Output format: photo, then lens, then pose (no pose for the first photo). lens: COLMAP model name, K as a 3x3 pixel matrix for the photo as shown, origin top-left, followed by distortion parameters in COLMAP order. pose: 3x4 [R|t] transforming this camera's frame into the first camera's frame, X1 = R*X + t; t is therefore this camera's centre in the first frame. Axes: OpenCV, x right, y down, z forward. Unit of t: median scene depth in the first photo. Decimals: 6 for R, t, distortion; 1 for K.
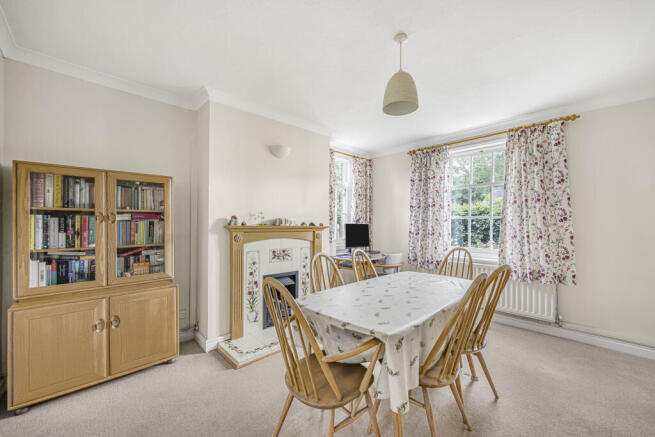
lens RADIAL K [[258.2, 0, 329.8], [0, 258.2, 220.7], [0, 0, 1]] dist [-0.001186, -0.000340]
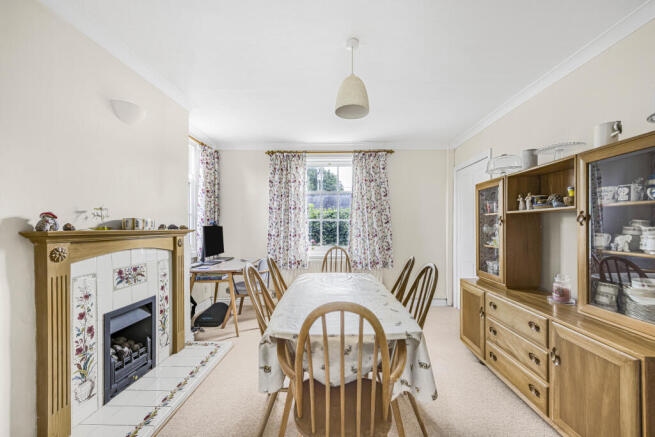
lens RADIAL K [[258.2, 0, 333.5], [0, 258.2, 223.6], [0, 0, 1]] dist [-0.001186, -0.000340]
pose [[0.704029, 0.001406, 0.710170, -0.290863], [-0.004462, 0.999987, 0.002444, -0.000050], [-0.710157, -0.004889, 0.704026, 0.196836]]
